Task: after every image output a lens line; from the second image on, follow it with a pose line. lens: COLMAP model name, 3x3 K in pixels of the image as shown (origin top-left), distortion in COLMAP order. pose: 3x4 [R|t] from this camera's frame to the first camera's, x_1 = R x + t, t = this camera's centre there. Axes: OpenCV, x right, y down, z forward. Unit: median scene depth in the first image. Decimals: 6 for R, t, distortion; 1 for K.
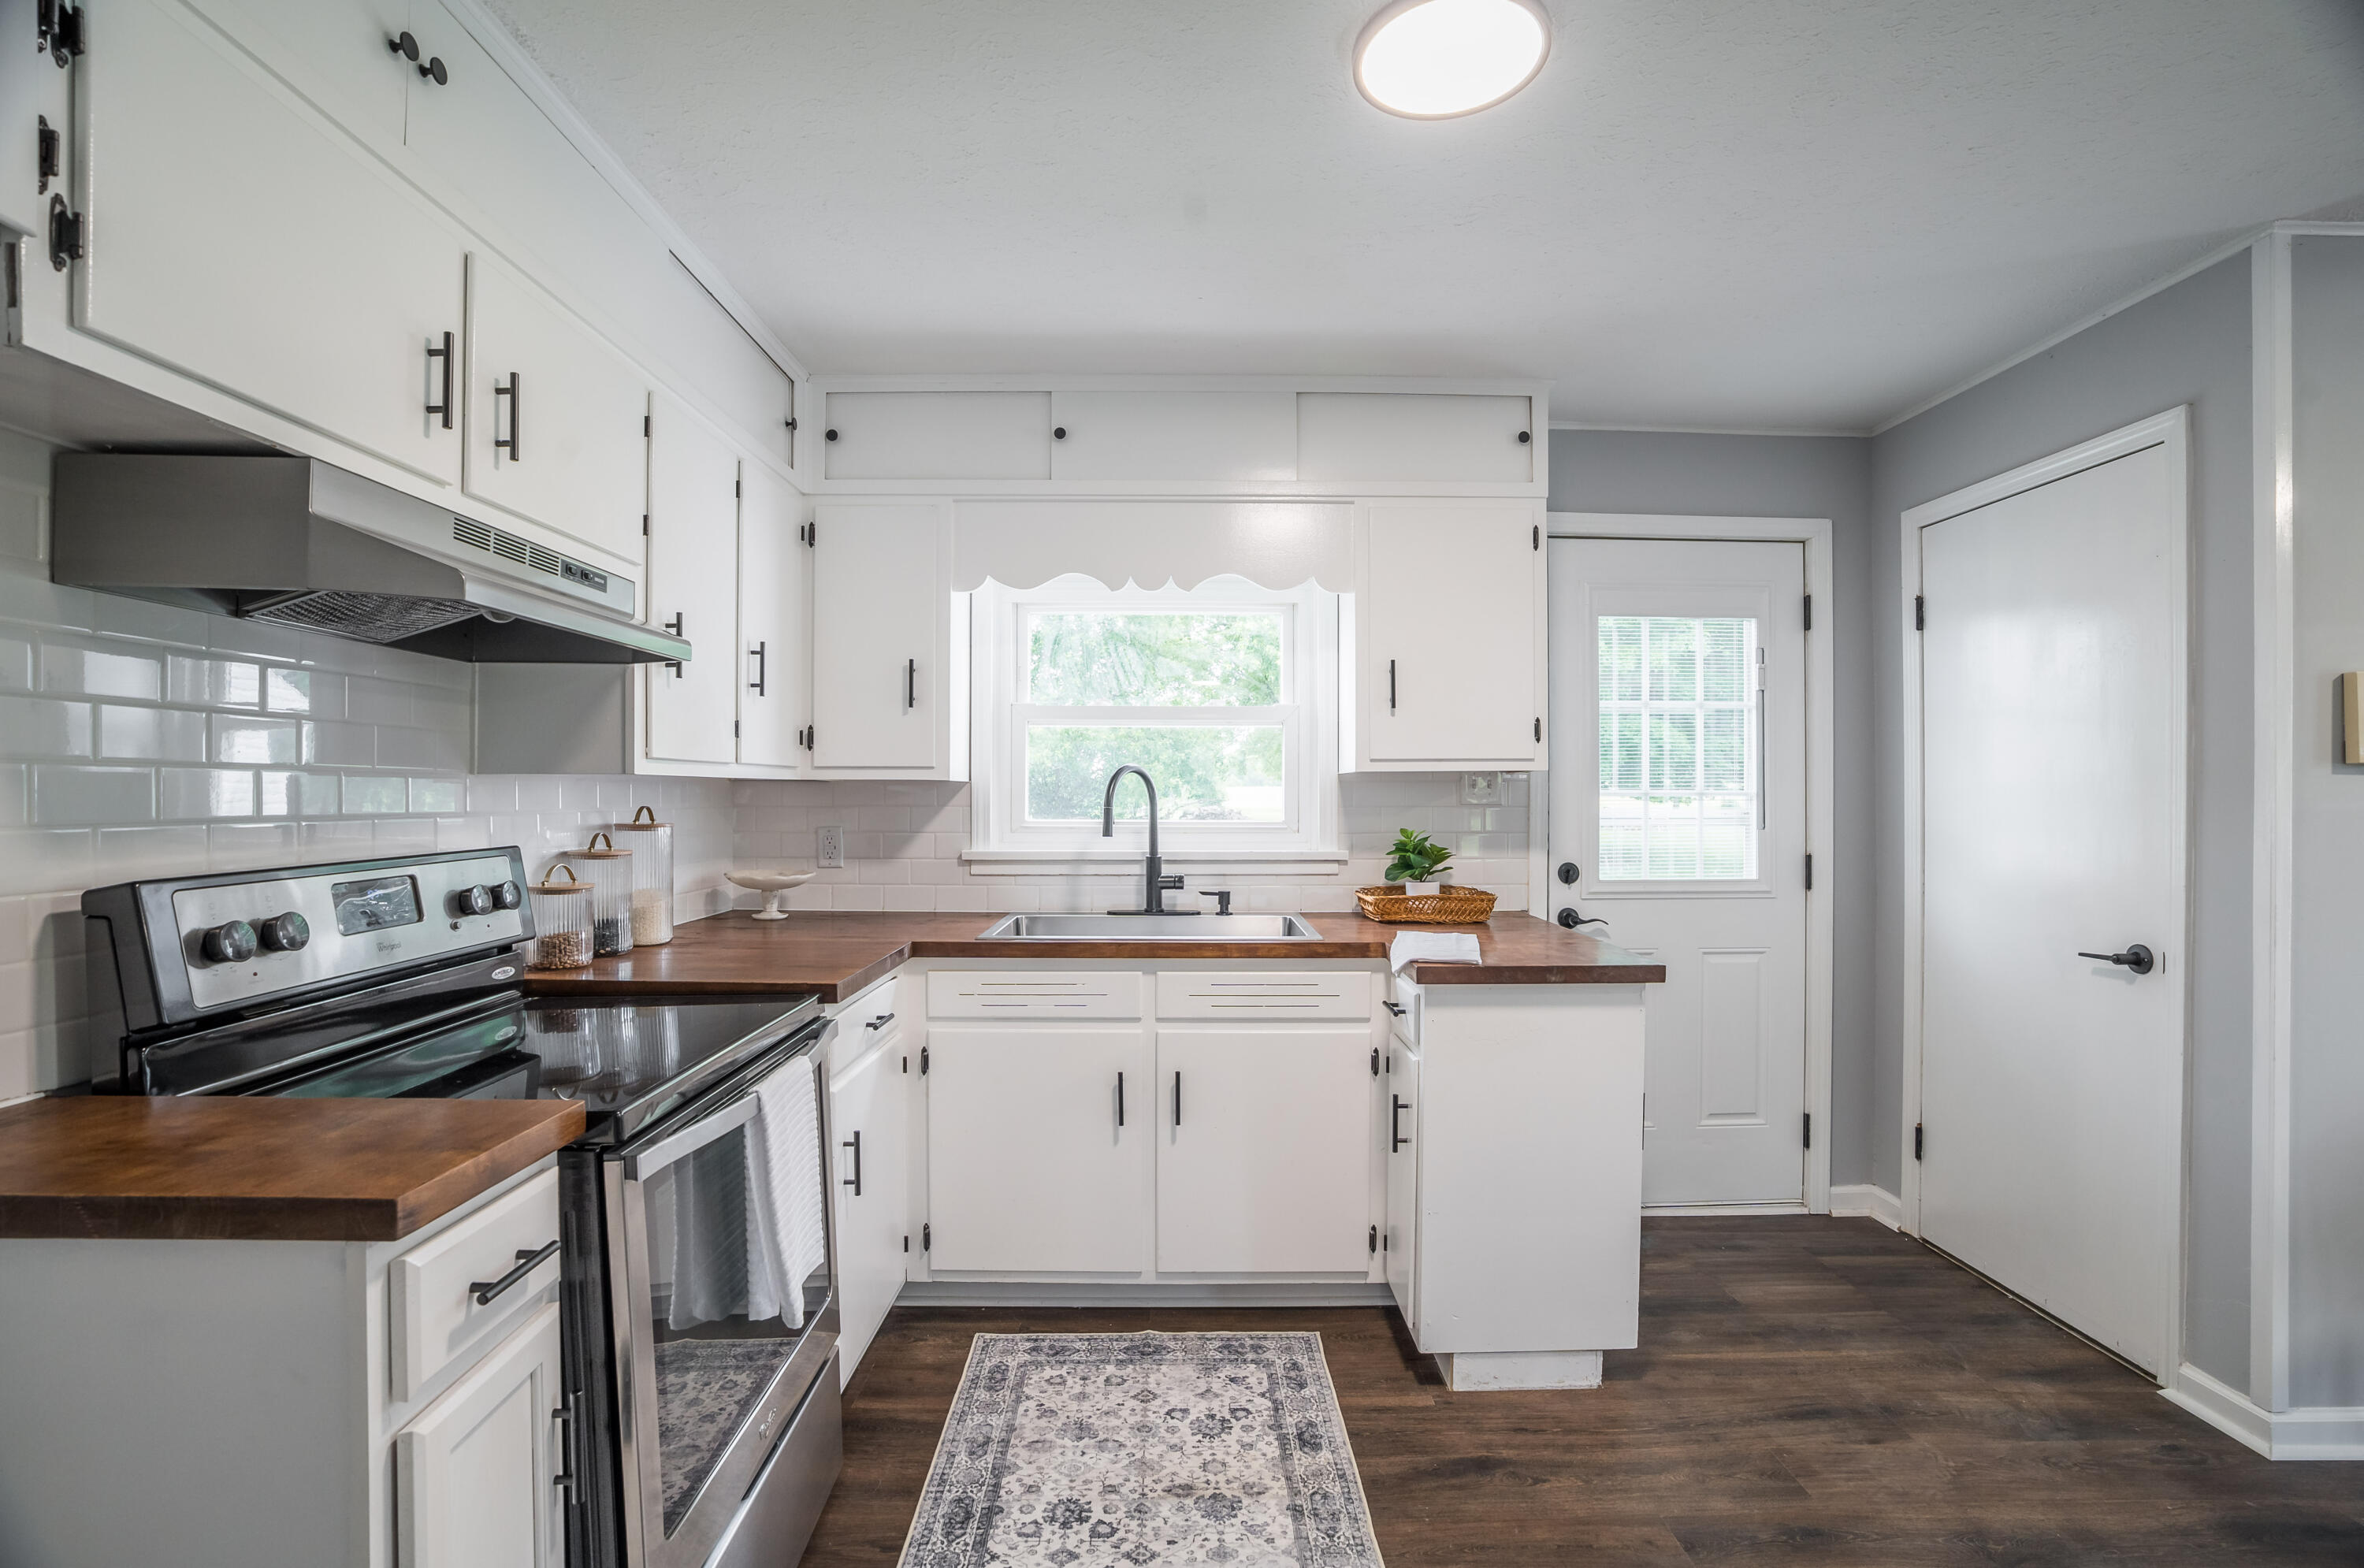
lens RADIAL K [[1087.7, 0, 1184.0], [0, 1087.7, 790.2], [0, 0, 1]] dist [-0.079645, 0.036506]
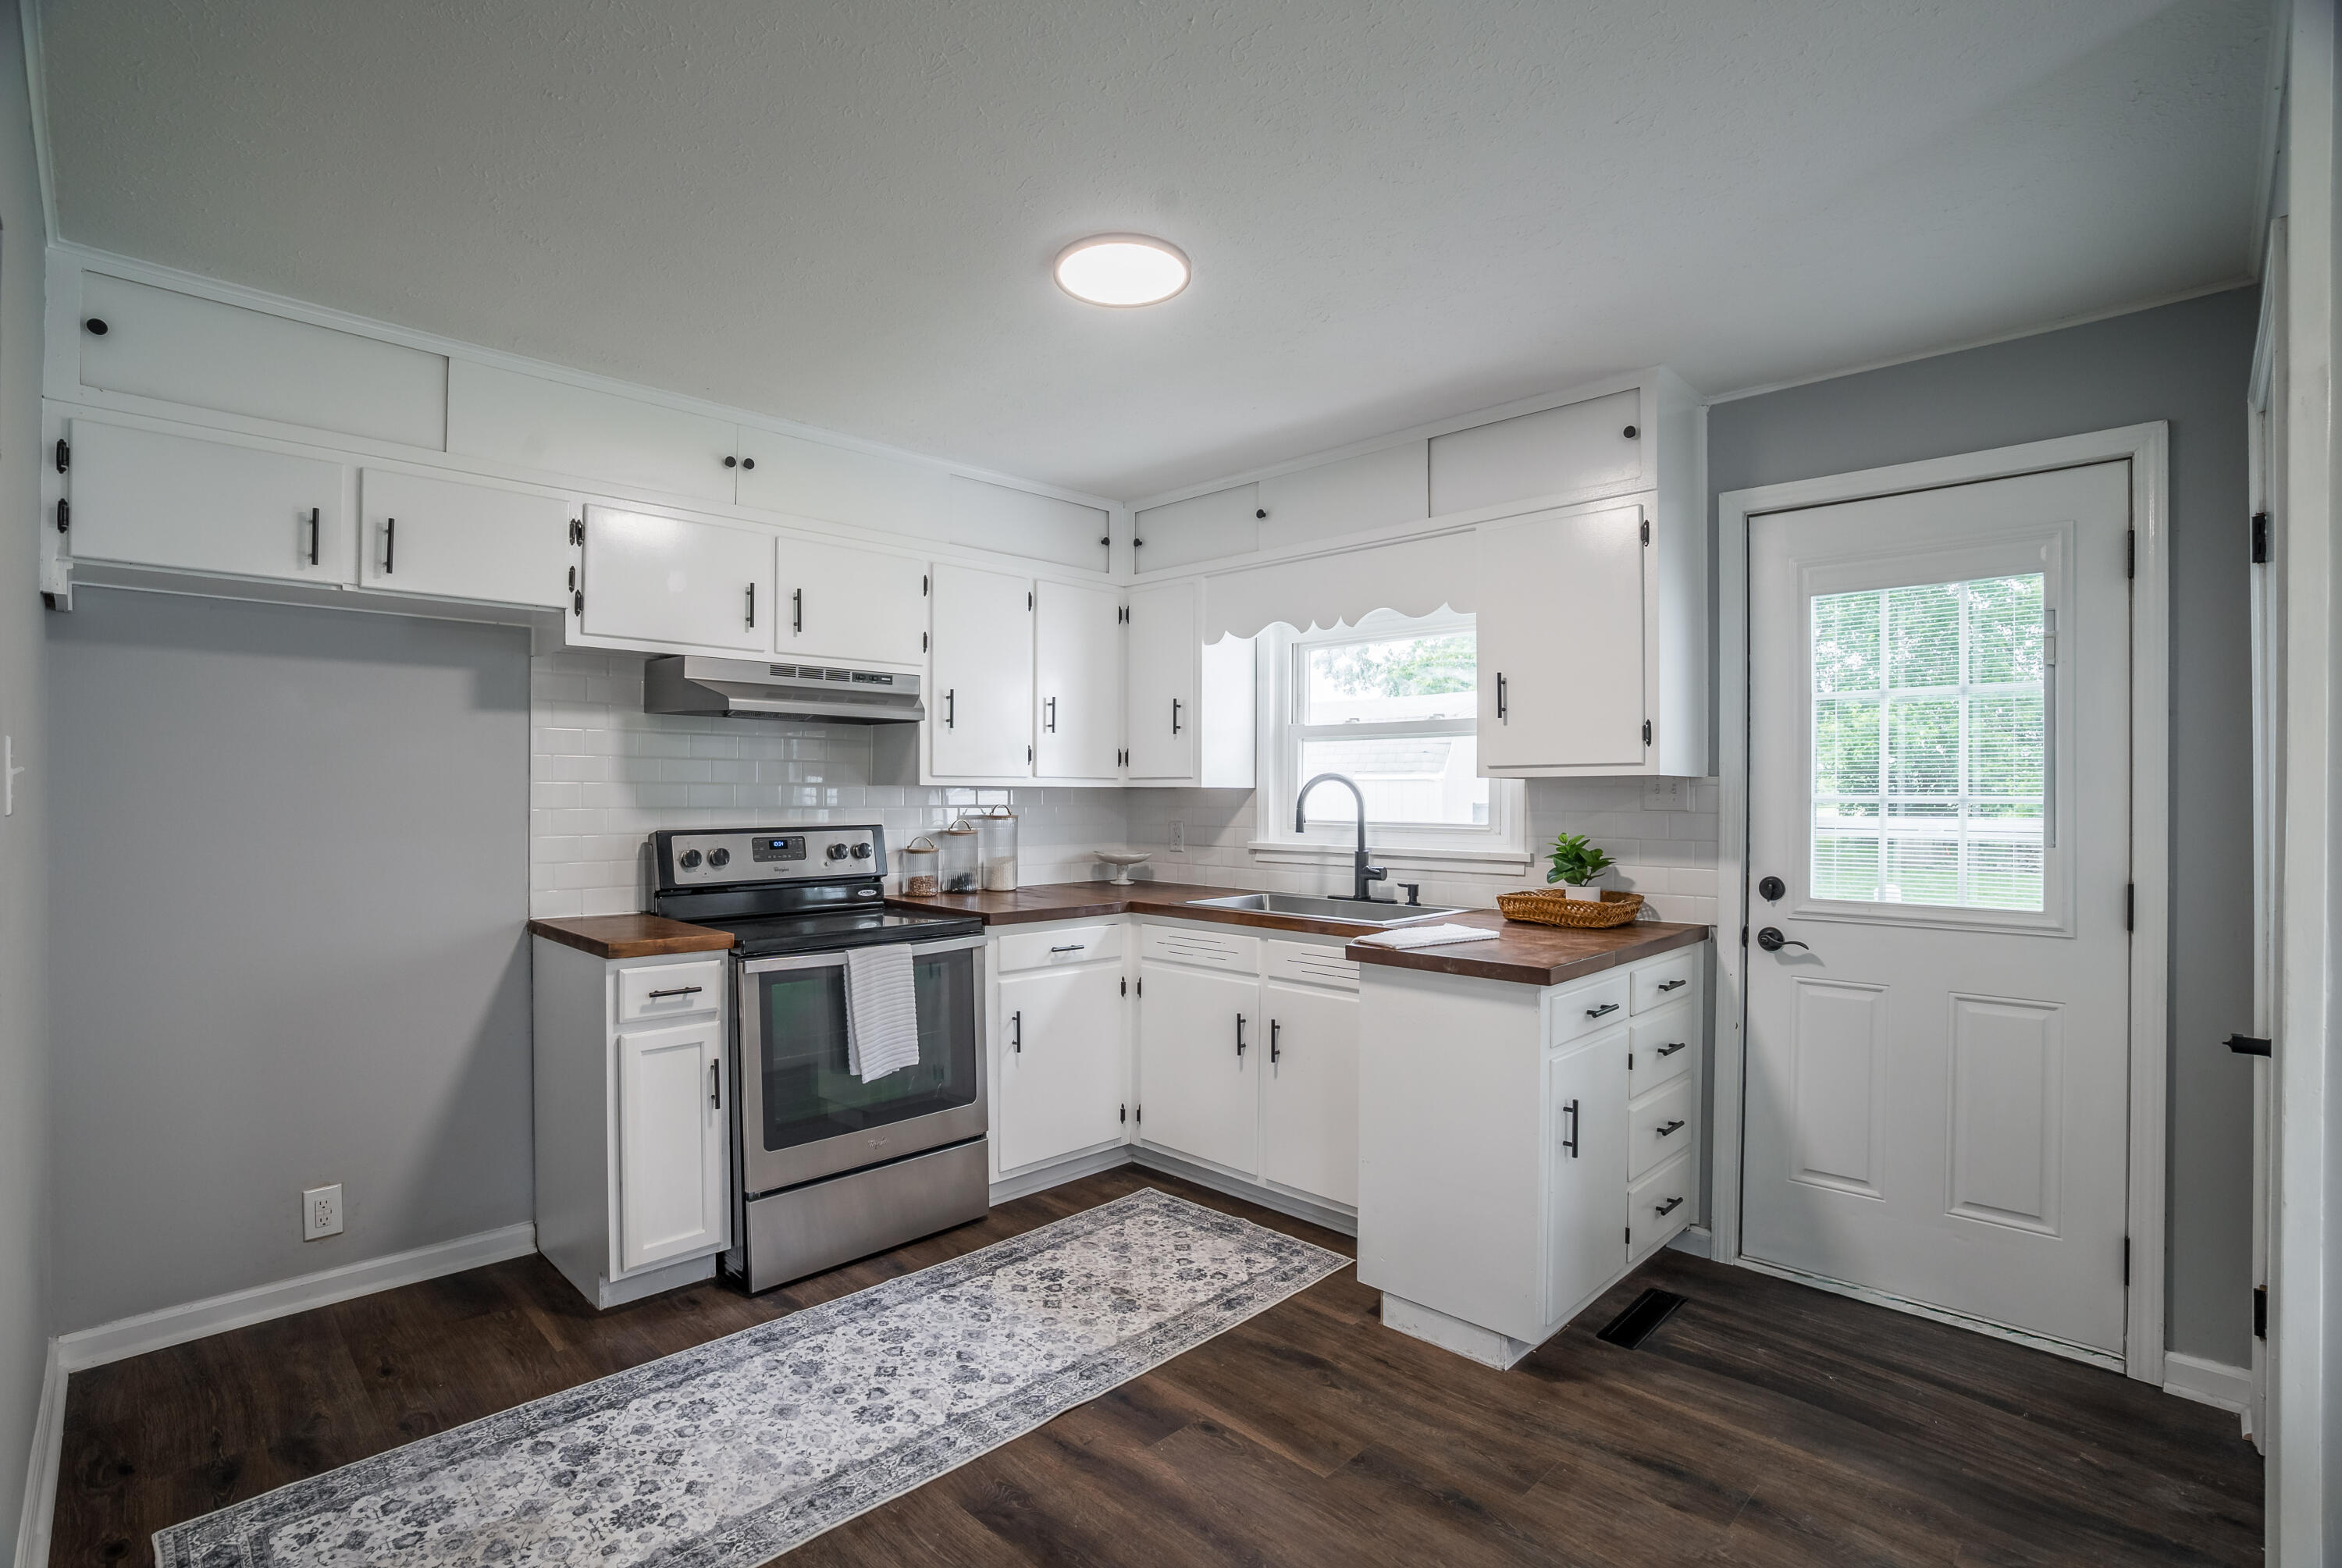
lens RADIAL K [[1102.0, 0, 1168.6], [0, 1102.0, 791.7], [0, 0, 1]] dist [-0.048168, 0.000984]
pose [[0.702882, -0.001233, -0.711306, 0.879631], [-0.001408, 0.999994, -0.003125, 0.000451], [0.711305, 0.003198, 0.702876, 0.017728]]
